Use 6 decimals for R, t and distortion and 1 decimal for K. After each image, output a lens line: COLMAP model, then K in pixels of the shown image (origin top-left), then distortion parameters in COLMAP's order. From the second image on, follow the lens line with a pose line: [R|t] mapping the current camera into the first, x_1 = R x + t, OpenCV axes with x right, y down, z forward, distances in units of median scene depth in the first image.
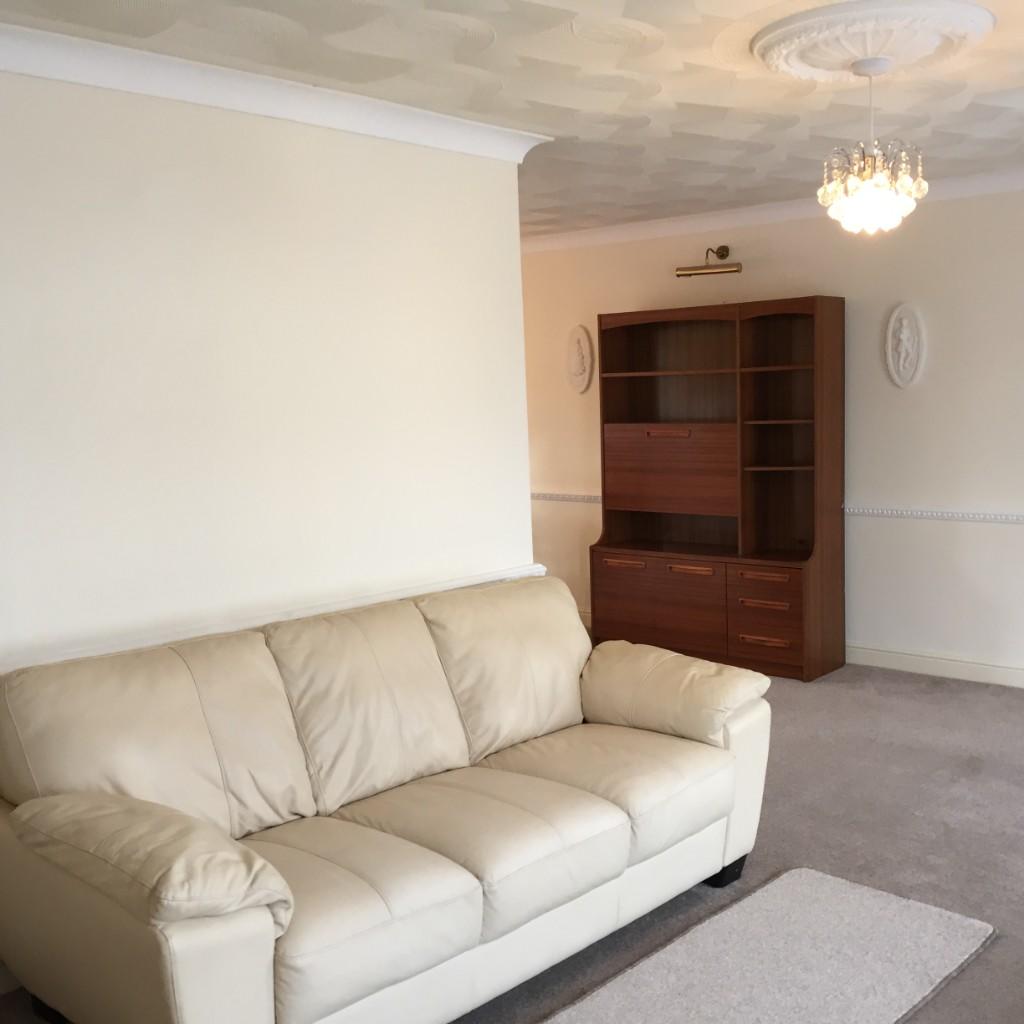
lens RADIAL K [[1217.5, 0, 512.0], [0, 1217.5, 512.0], [0, 0, 1]] dist [0.087182, -0.012916]
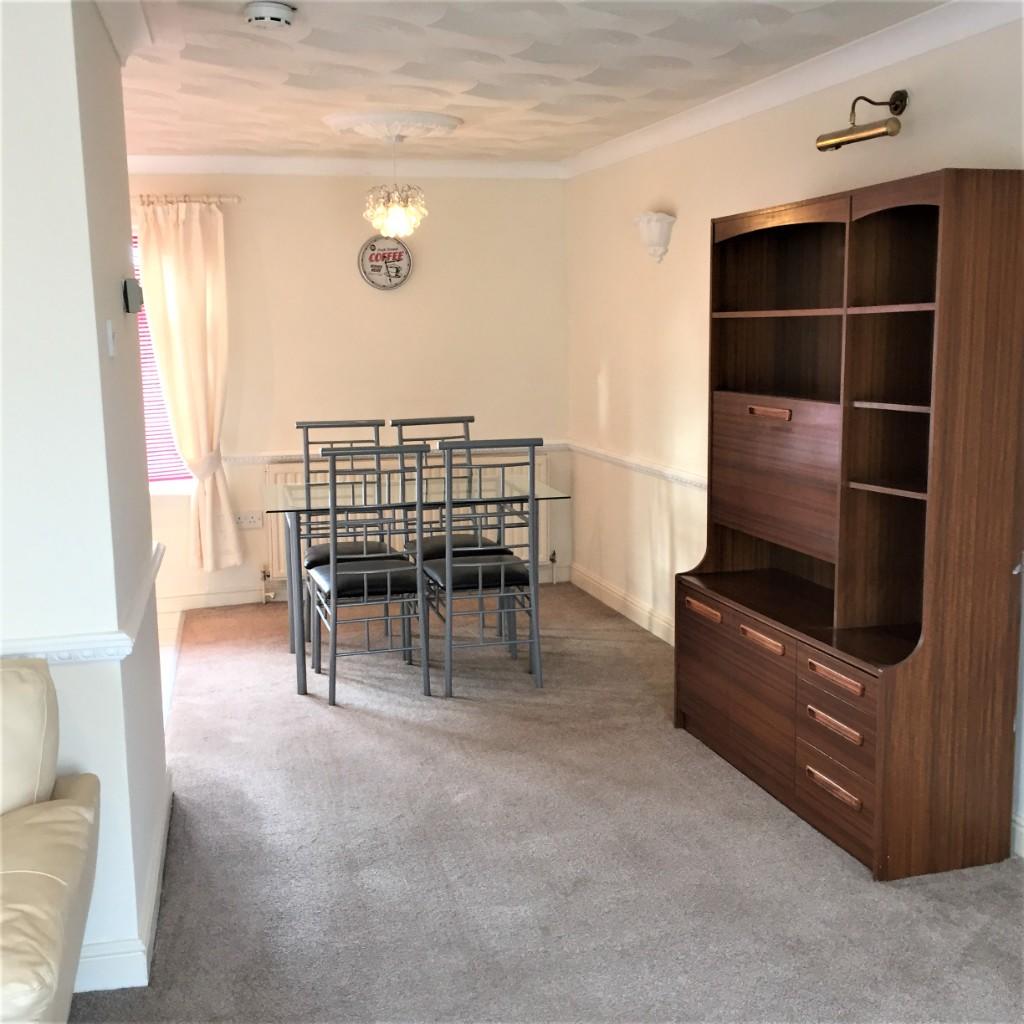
lens RADIAL K [[1217.5, 0, 512.0], [0, 1217.5, 512.0], [0, 0, 1]] dist [0.087182, -0.012916]
pose [[0.846360, 0.100277, -0.523087, 0.346714], [-0.069727, 0.994525, 0.077834, -0.053935], [0.528028, -0.029403, 0.848718, 0.410393]]
